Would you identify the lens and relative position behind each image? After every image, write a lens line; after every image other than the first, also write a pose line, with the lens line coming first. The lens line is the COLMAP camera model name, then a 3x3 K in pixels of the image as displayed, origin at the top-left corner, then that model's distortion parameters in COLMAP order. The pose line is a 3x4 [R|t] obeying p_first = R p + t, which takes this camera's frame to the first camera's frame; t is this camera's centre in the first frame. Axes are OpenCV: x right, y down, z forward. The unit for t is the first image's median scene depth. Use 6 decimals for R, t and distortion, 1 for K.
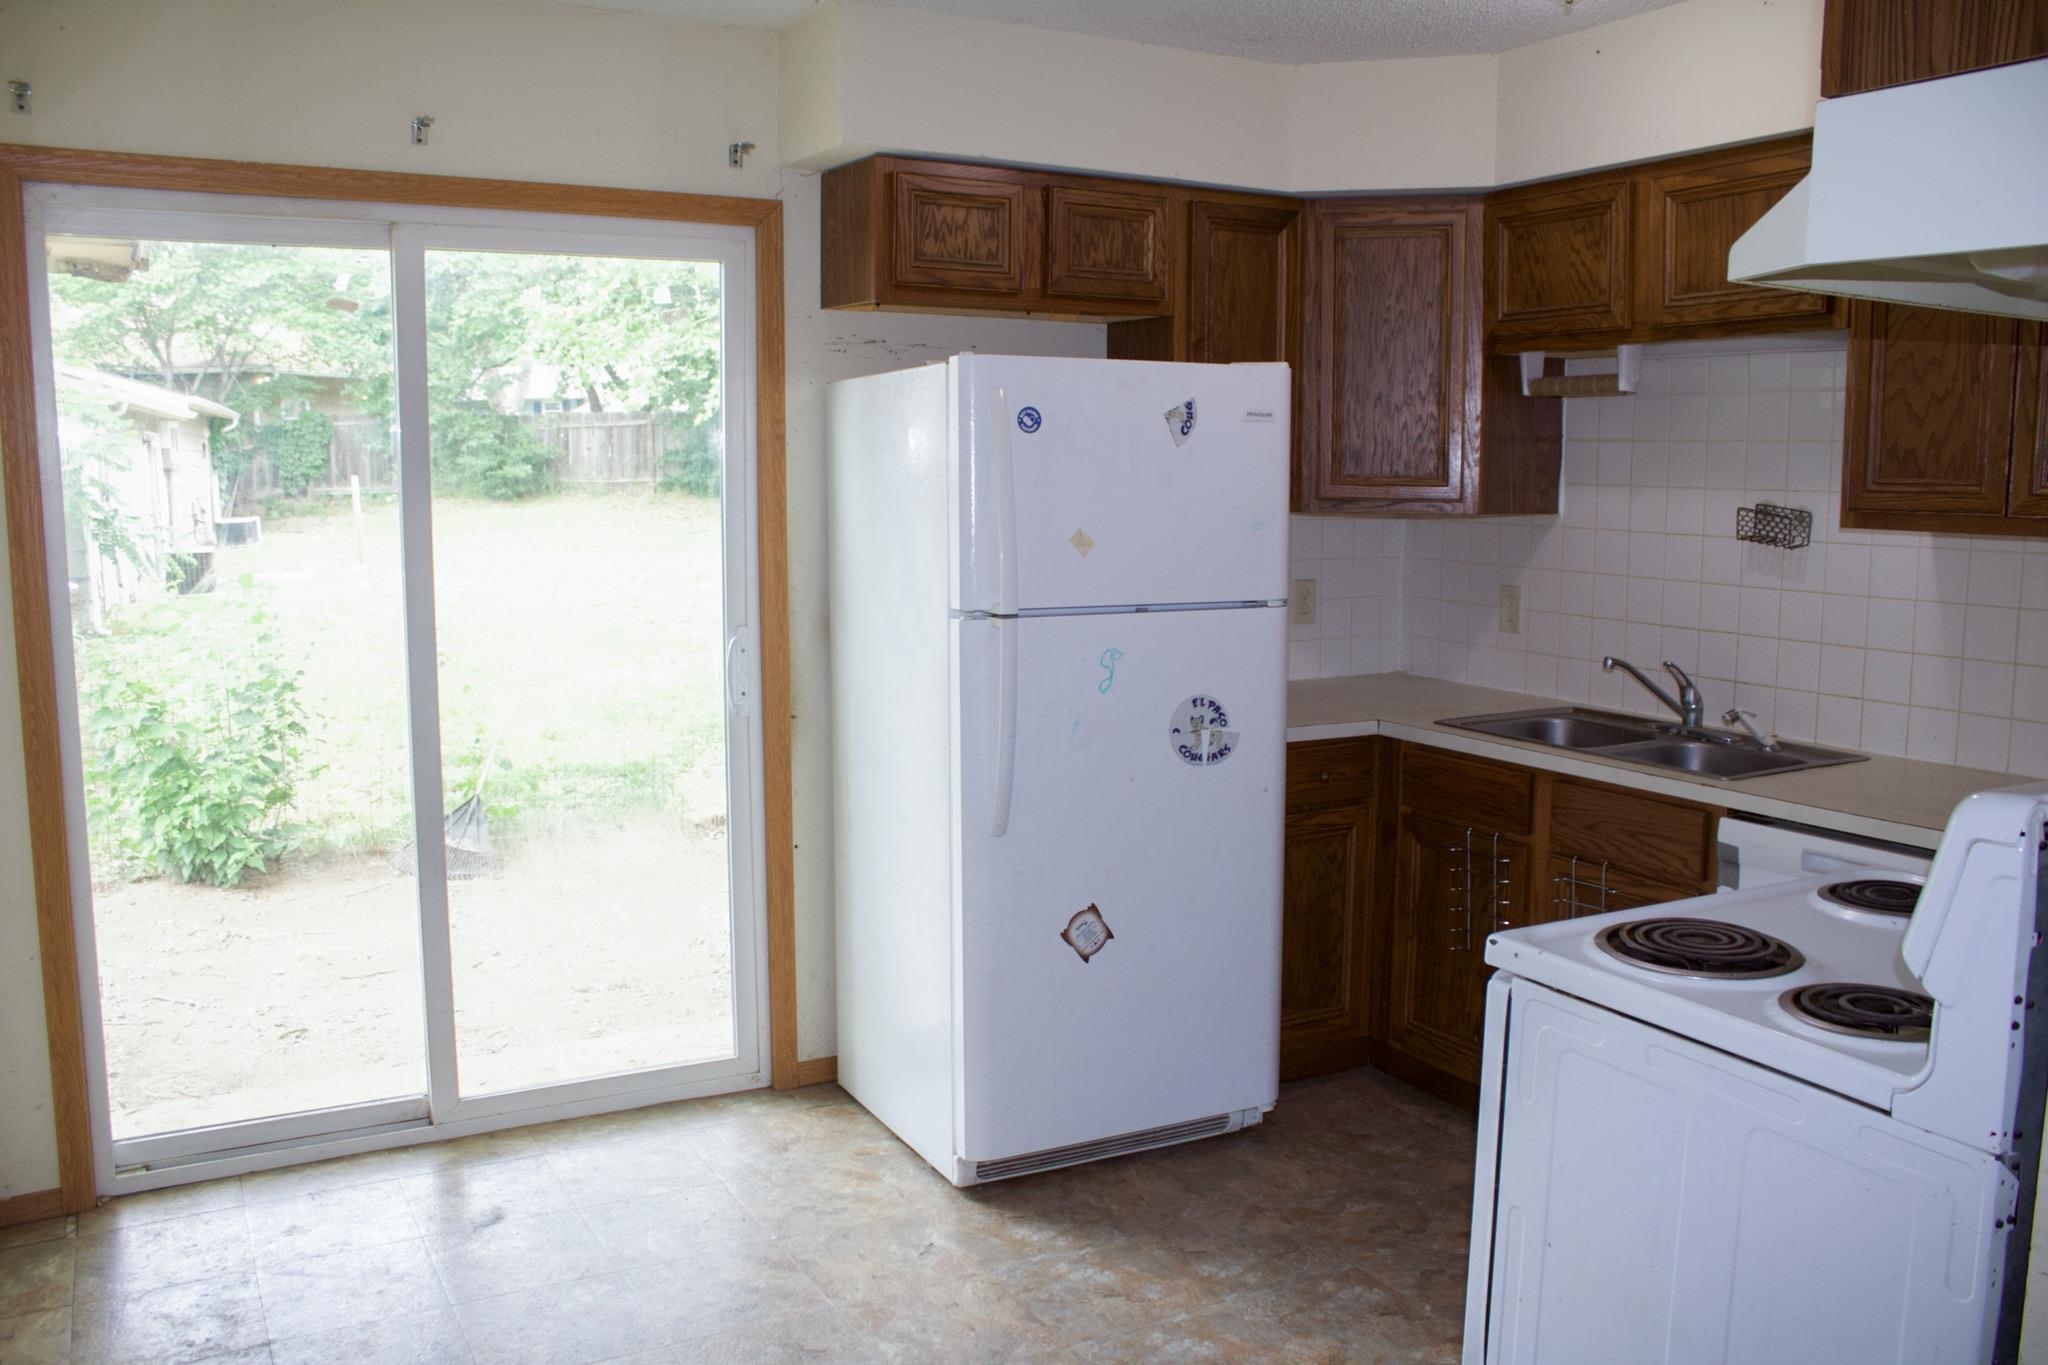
lens RADIAL K [[1697.7, 0, 1011.5], [0, 1697.7, 696.5], [0, 0, 1]] dist [-0.168473, 0.141017]
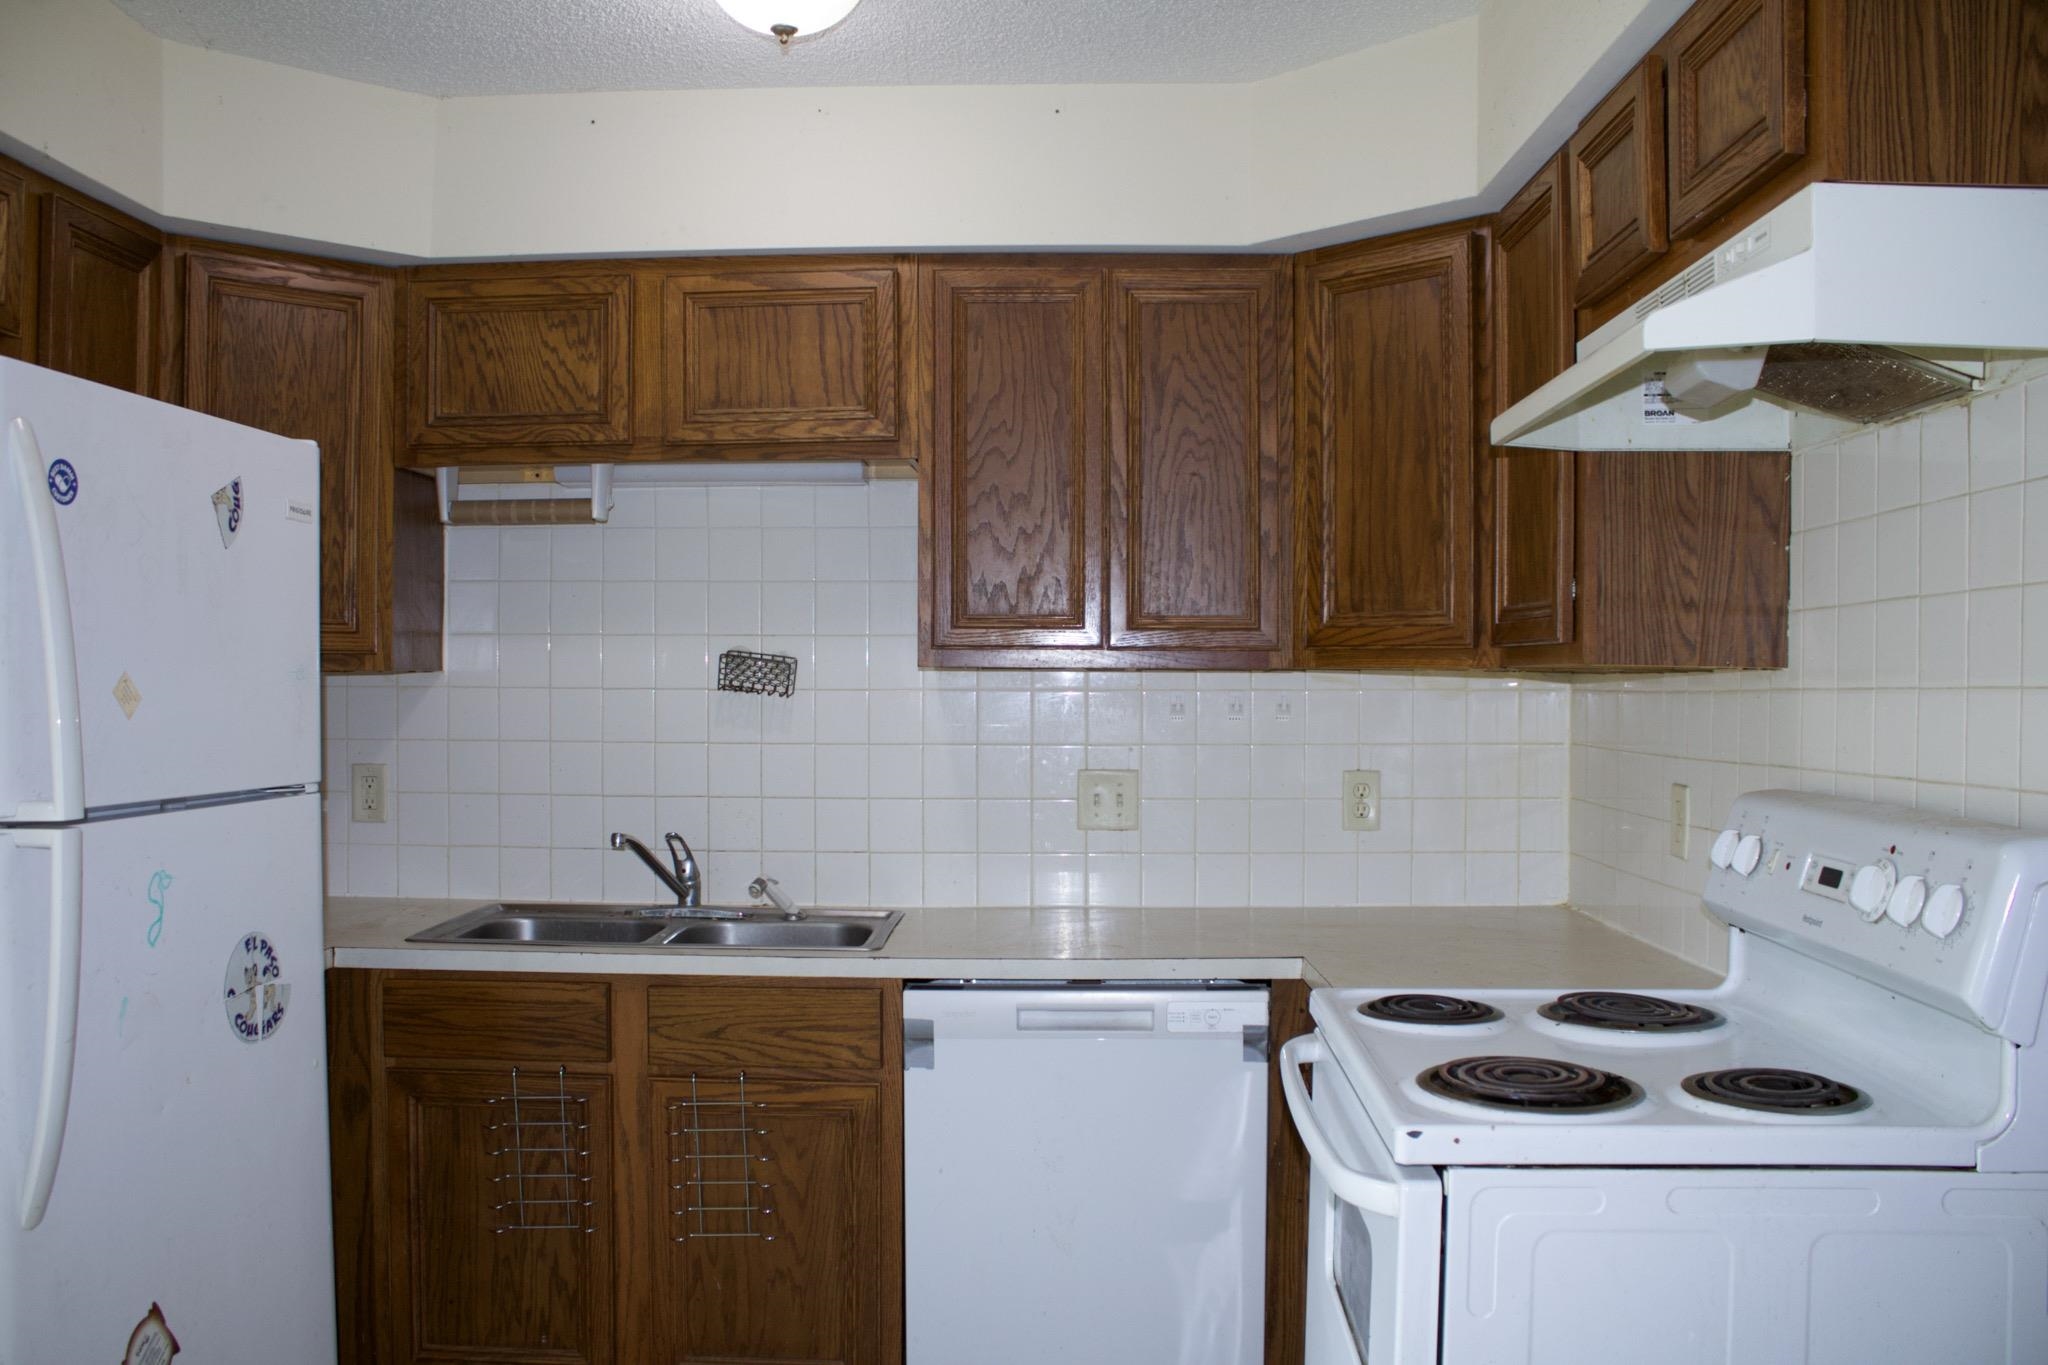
lens RADIAL K [[1697.7, 0, 1011.5], [0, 1697.7, 696.5], [0, 0, 1]] dist [-0.168473, 0.141017]
pose [[0.510179, -0.006616, 0.860043, -0.275128], [0.113714, 0.991711, -0.059827, -0.019477], [-0.852518, 0.128322, 0.506702, 0.414410]]
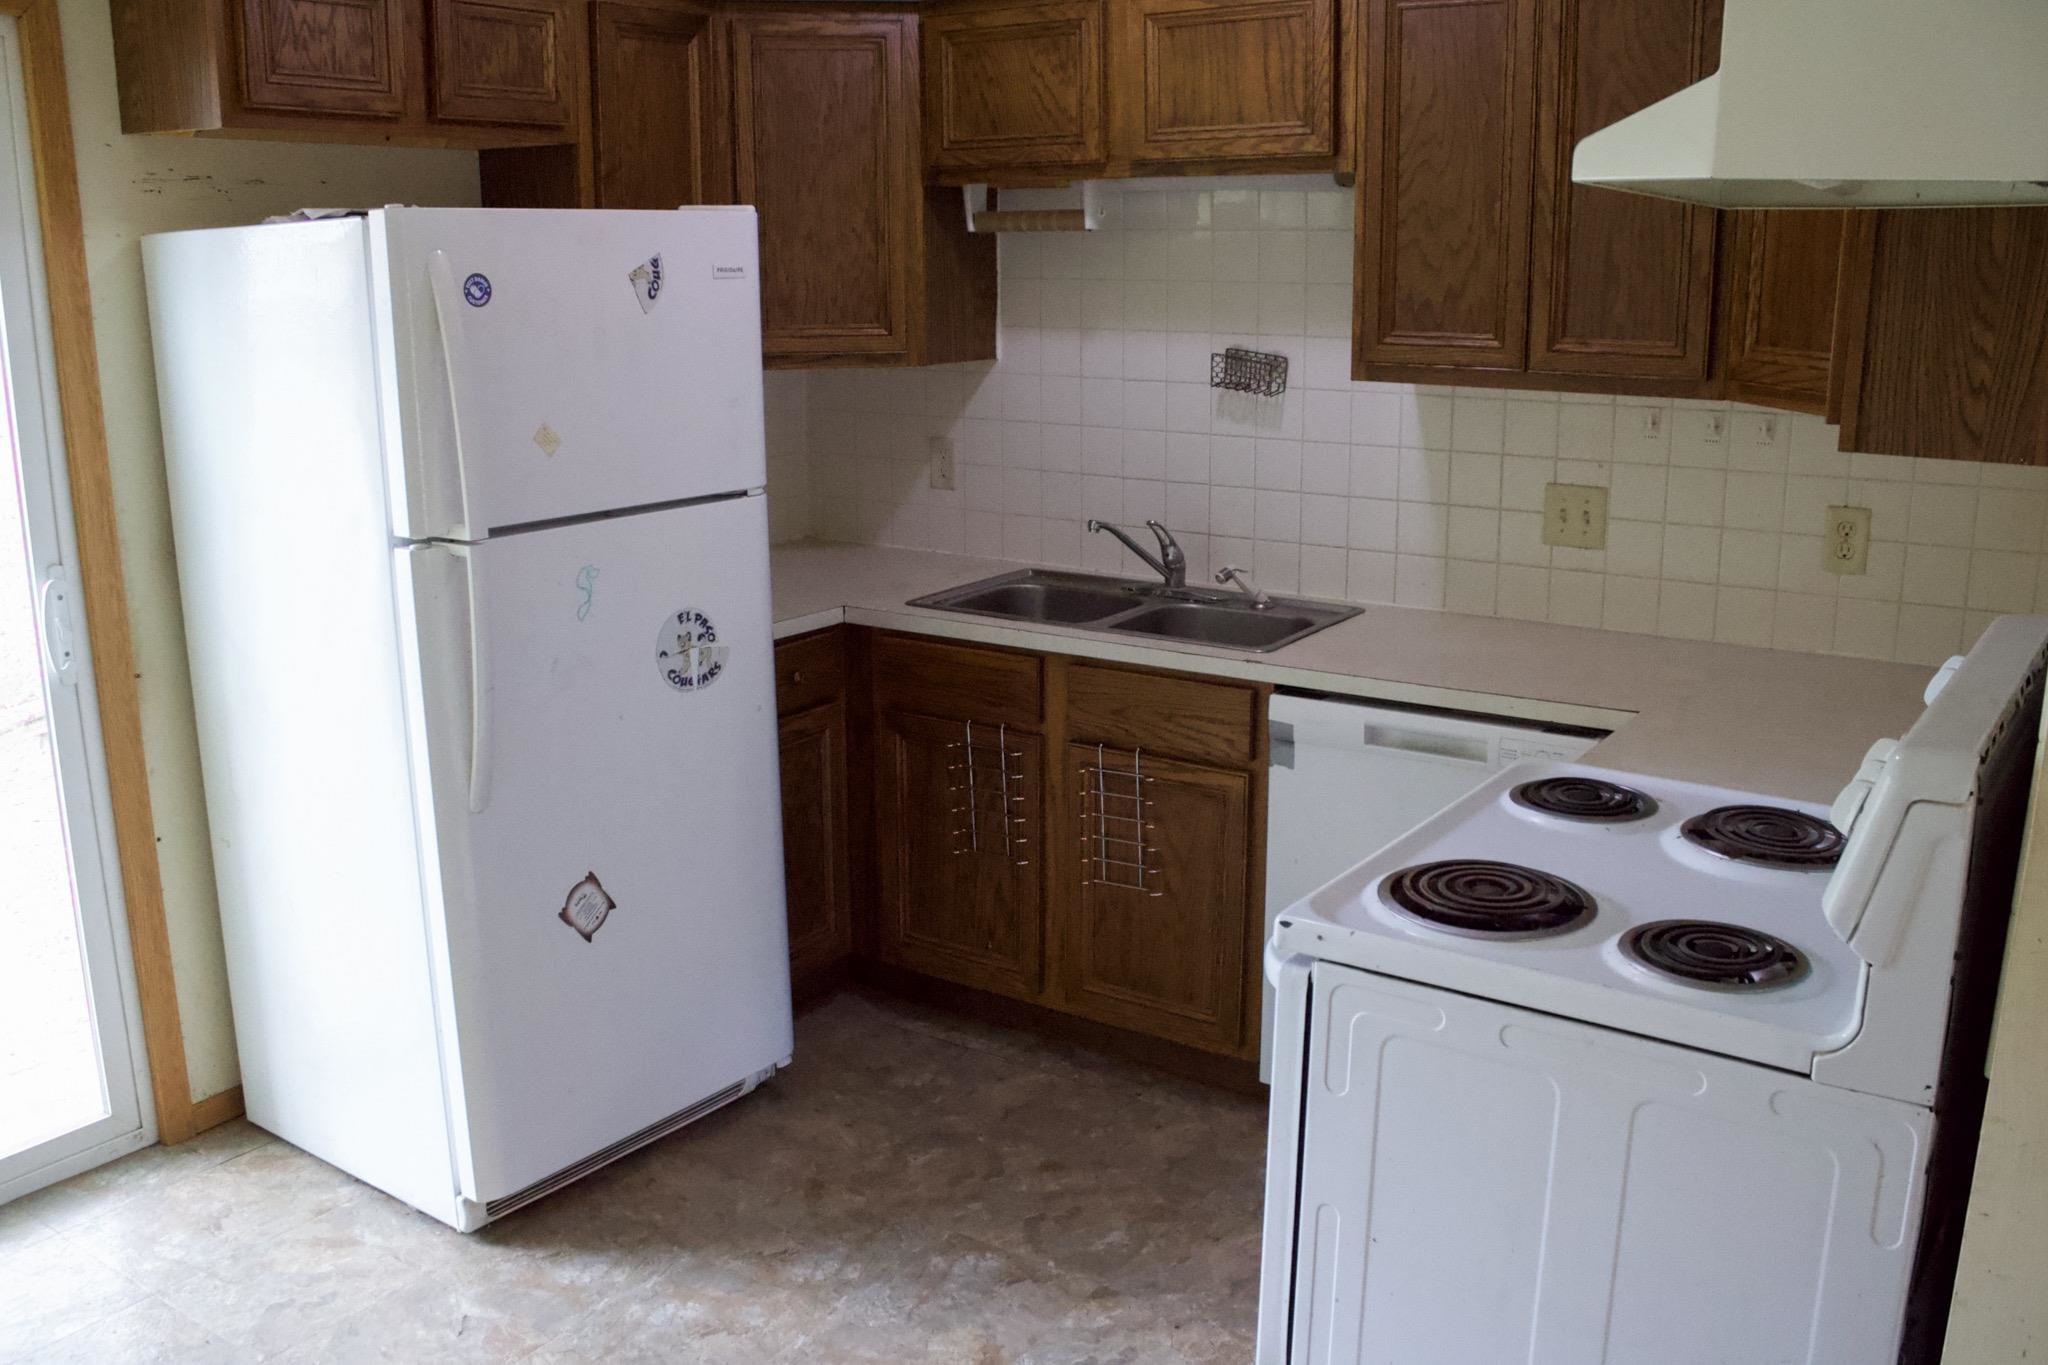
lens RADIAL K [[1783.8, 0, 1019.4], [0, 1783.8, 689.8], [0, 0, 1]] dist [-0.176213, 0.164749]
pose [[0.889111, -0.114413, 0.443160, -0.133584], [0.066764, 0.990316, 0.121728, -0.055892], [-0.452795, -0.078643, 0.888140, 0.136337]]
